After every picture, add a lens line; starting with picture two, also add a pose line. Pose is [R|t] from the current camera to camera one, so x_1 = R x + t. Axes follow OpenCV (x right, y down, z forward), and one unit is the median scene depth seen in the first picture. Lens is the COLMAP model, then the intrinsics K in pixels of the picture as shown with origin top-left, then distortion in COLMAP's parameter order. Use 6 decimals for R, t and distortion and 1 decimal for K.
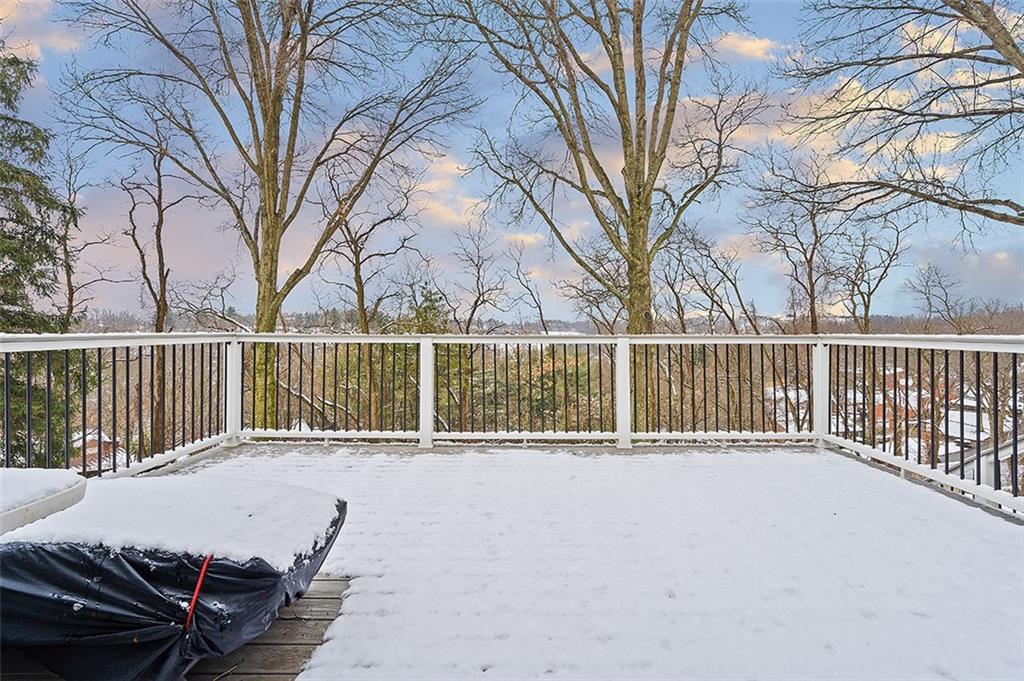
lens RADIAL K [[473.3, 0, 513.7], [0, 473.3, 325.9], [0, 0, 1]] dist [-0.000147, 0.000759]
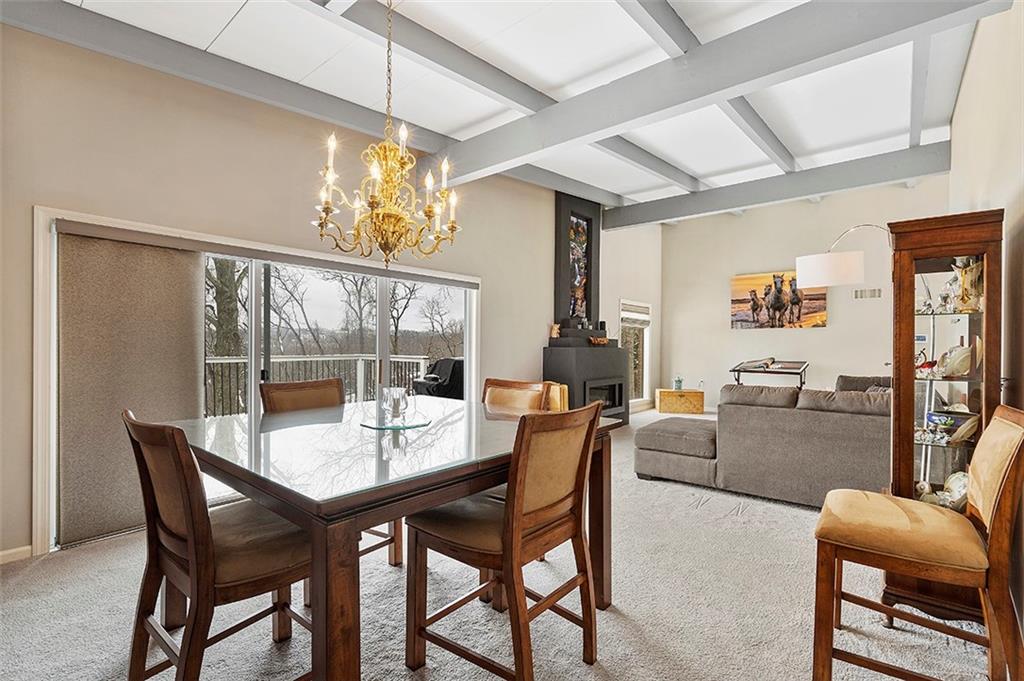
lens RADIAL K [[473.3, 0, 512.5], [0, 473.3, 341.0], [0, 0, 1]] dist [-0.000147, 0.000759]
pose [[0.644261, 0.004965, 0.764789, -0.087496], [-0.010264, 0.999945, 0.002155, -0.008696], [-0.764737, -0.009239, 0.644277, -0.144910]]
